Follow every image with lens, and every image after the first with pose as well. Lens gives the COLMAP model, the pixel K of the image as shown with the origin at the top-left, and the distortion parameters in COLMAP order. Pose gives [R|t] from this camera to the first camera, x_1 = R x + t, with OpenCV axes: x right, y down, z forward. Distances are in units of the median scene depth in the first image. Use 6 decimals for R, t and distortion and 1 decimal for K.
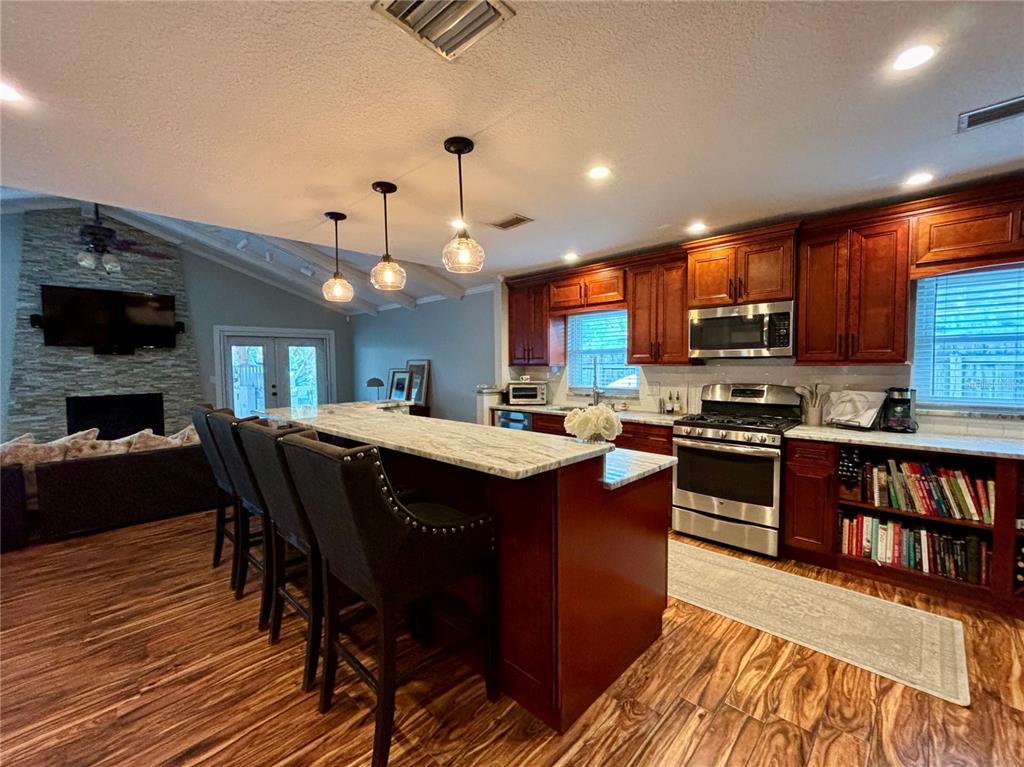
lens RADIAL K [[427.7, 0, 513.8], [0, 427.7, 386.5], [0, 0, 1]] dist [-0.000935, -0.001142]
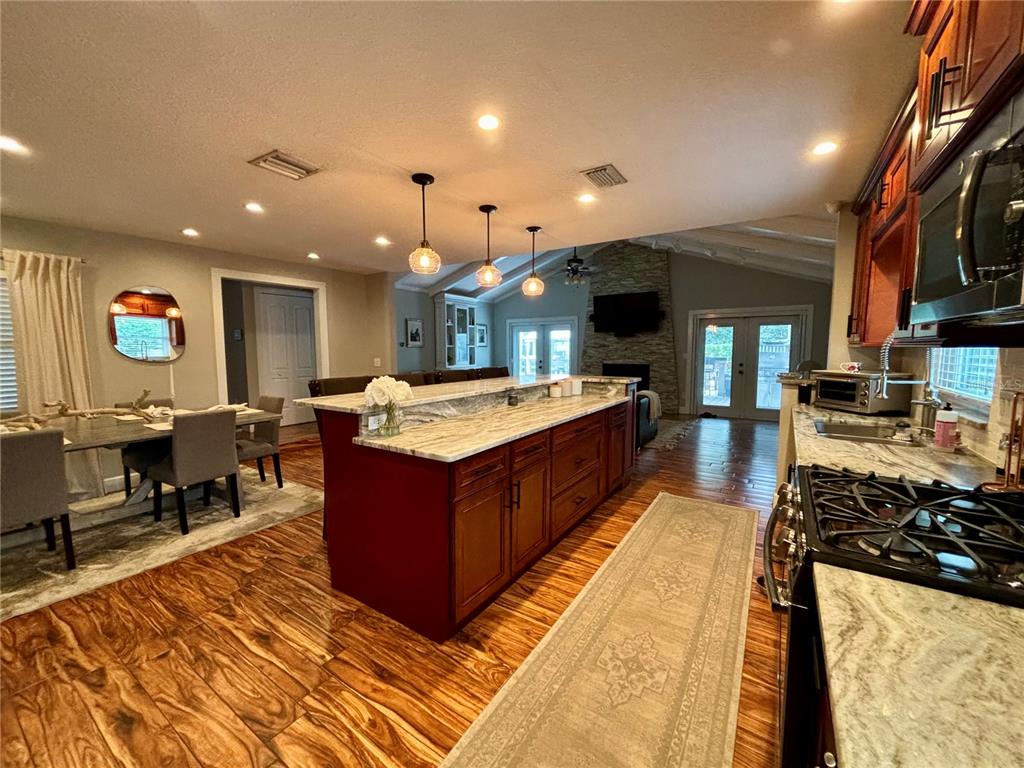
lens RADIAL K [[410.9, 0, 512.3], [0, 410.9, 386.5], [0, 0, 1]] dist [-0.001364, -0.000092]
pose [[0.186726, 0.102844, -0.977014, 0.833813], [-0.053023, 0.994111, 0.094510, -0.034902], [0.980980, 0.034156, 0.191080, 0.693464]]
